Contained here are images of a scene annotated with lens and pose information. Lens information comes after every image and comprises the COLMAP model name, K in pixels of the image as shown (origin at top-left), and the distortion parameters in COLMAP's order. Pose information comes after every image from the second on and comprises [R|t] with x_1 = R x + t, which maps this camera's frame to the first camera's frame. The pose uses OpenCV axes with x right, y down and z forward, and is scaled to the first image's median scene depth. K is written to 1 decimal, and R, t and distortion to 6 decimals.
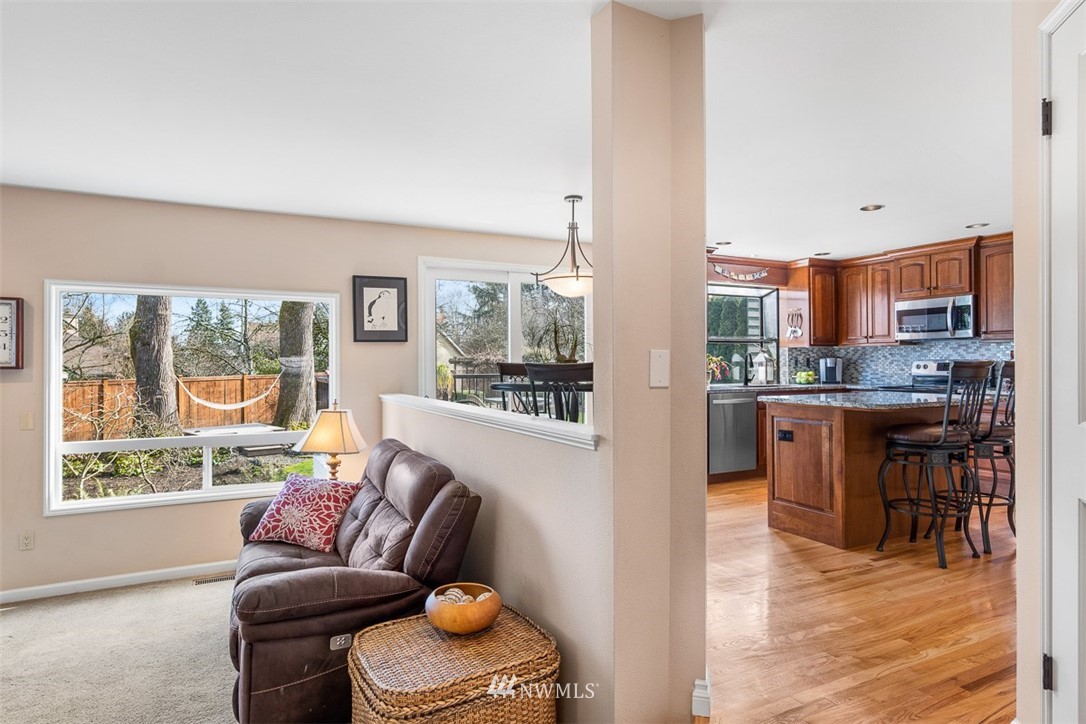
lens RADIAL K [[607.9, 0, 541.7], [0, 607.9, 359.4], [0, 0, 1]] dist [0.009808, -0.002458]
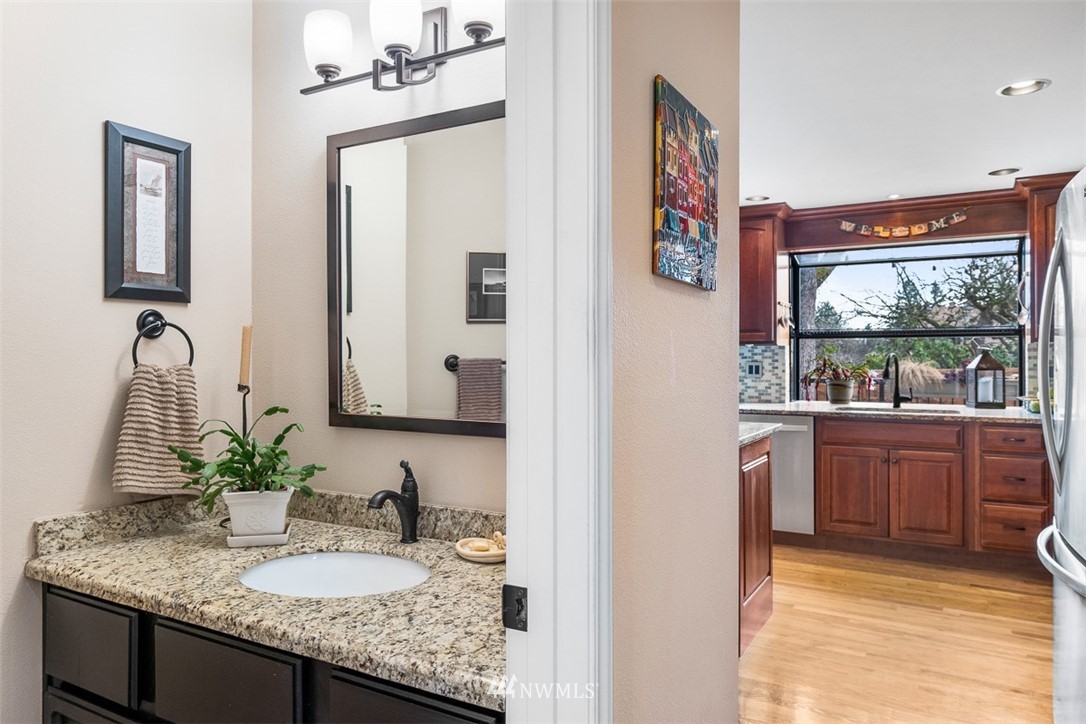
lens RADIAL K [[719.1, 0, 549.4], [0, 719.1, 350.2], [0, 0, 1]] dist [0.011962, 0.002885]
pose [[0.551429, -0.003539, -0.834215, 0.873231], [0.002723, 0.999993, -0.002442, -0.016863], [0.834218, -0.000925, 0.551435, 0.356698]]
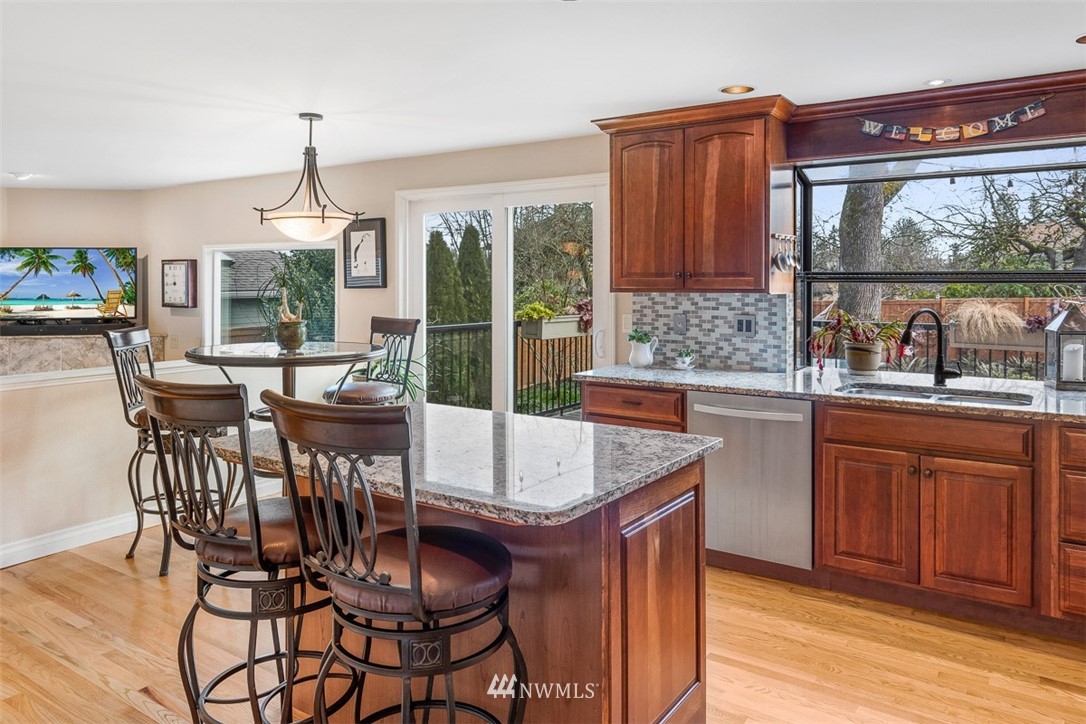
lens RADIAL K [[758.5, 0, 547.8], [0, 758.5, 281.7], [0, 0, 1]] dist [0.011979, 0.001385]
pose [[0.485876, 0.008085, -0.873991, 0.780625], [0.003194, 0.999934, 0.011026, -0.043836], [0.874022, -0.008149, 0.485818, 0.579842]]
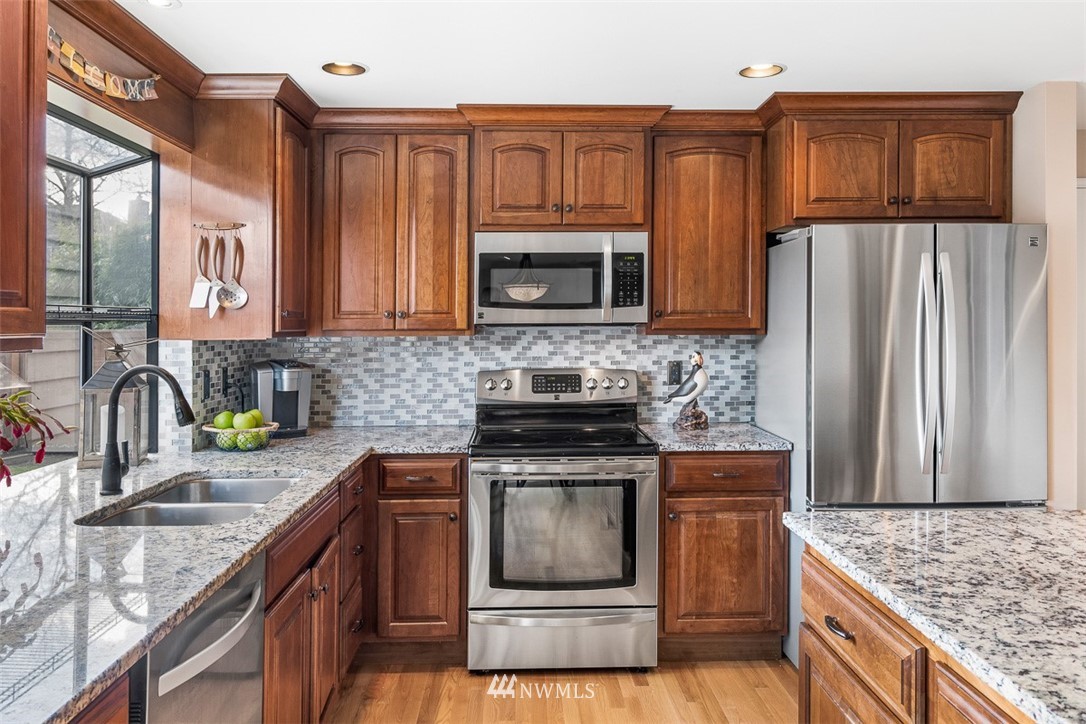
lens RADIAL K [[828.6, 0, 556.5], [0, 828.6, 317.5], [0, 0, 1]] dist [0.012423, -0.006736]
pose [[0.421301, 0.009382, 0.906872, 0.105113], [-0.001557, 0.999952, -0.009622, -0.034201], [-0.906920, 0.002642, 0.421296, 0.790265]]
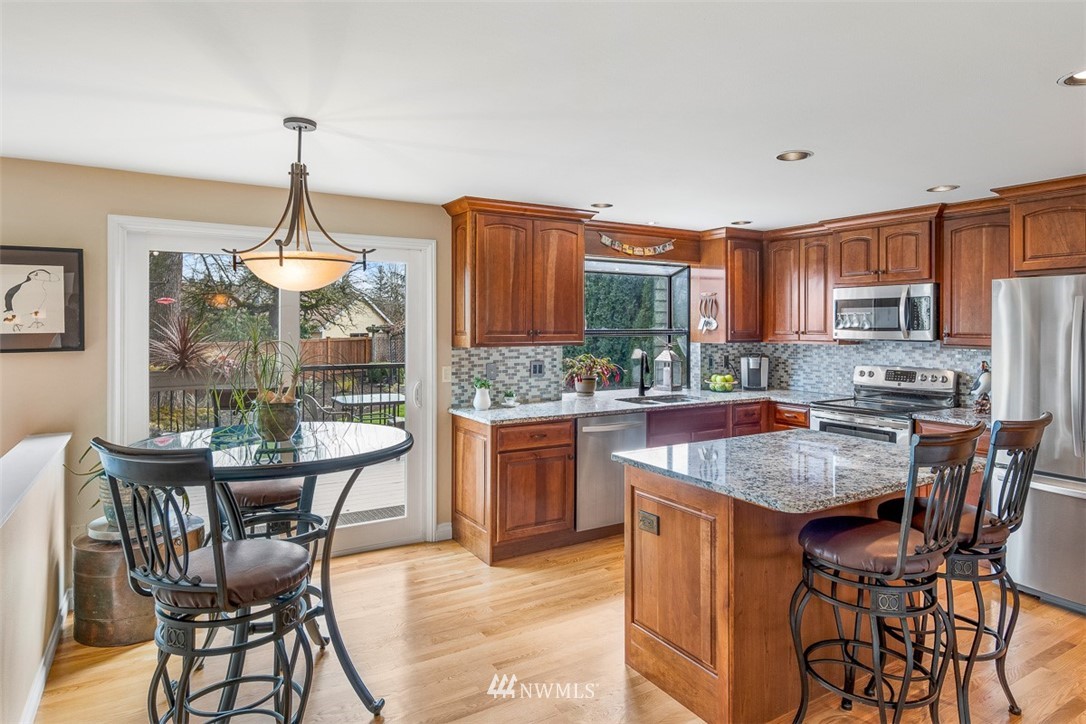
lens RADIAL K [[629.8, 0, 536.3], [0, 629.8, 326.5], [0, 0, 1]] dist [0.004440, 0.001297]
pose [[0.997391, 0.007707, 0.071770, 0.174369], [-0.008231, 0.999942, 0.007003, -0.054519], [-0.071712, -0.007575, 0.997397, 0.274976]]
